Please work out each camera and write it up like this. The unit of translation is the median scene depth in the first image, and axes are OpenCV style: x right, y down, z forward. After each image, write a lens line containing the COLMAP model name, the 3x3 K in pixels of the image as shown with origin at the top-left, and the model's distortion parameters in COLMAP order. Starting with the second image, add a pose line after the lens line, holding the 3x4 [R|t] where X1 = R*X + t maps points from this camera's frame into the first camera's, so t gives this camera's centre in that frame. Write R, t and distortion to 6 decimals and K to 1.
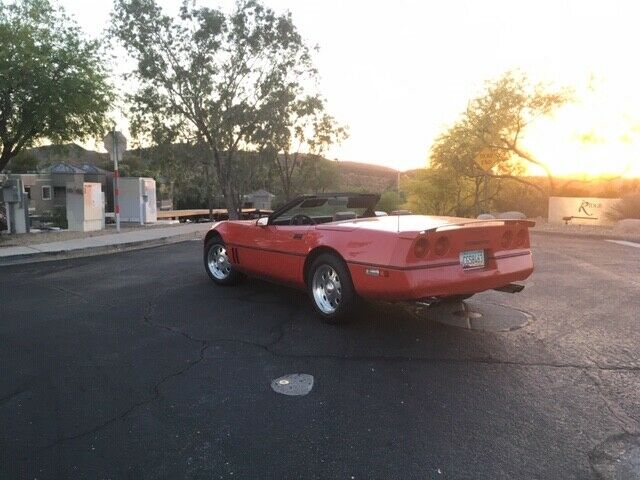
lens RADIAL K [[539.2, 0, 320.0], [0, 539.2, 240.0], [0, 0, 1]] dist [0.040741, -0.003031]
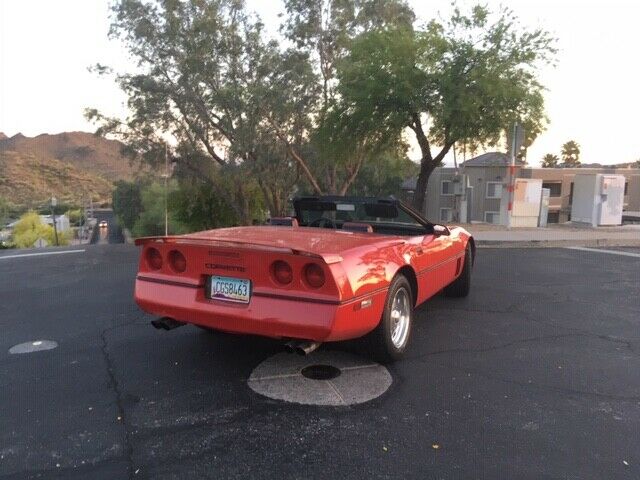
lens RADIAL K [[550.3, 0, 320.0], [0, 550.3, 240.0], [0, 0, 1]] dist [-0.037051, -0.006172]
pose [[0.480378, 0.115278, -0.869453, 0.235397], [-0.105951, 0.991692, 0.072947, -0.023905], [0.870638, 0.057078, 0.488601, 0.168578]]
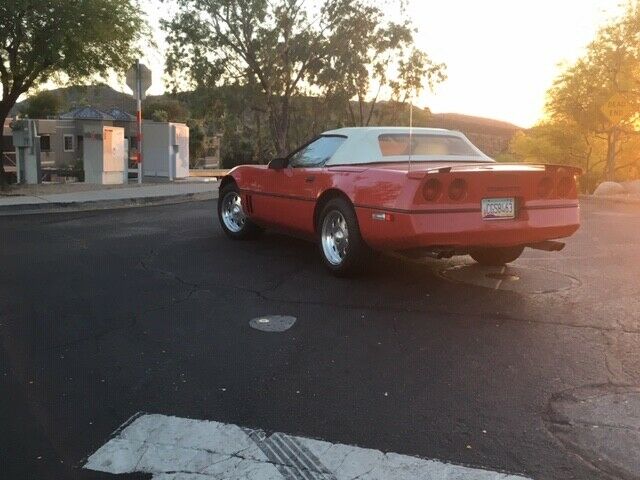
lens RADIAL K [[704.0, 0, 320.0], [0, 704.0, 240.0], [0, 0, 1]] dist [0.054877, -0.010344]
pose [[0.991361, 0.043955, -0.123578, 0.032338], [-0.039601, 0.998513, 0.037470, 0.012960], [0.125041, -0.032252, 0.991627, -0.038093]]
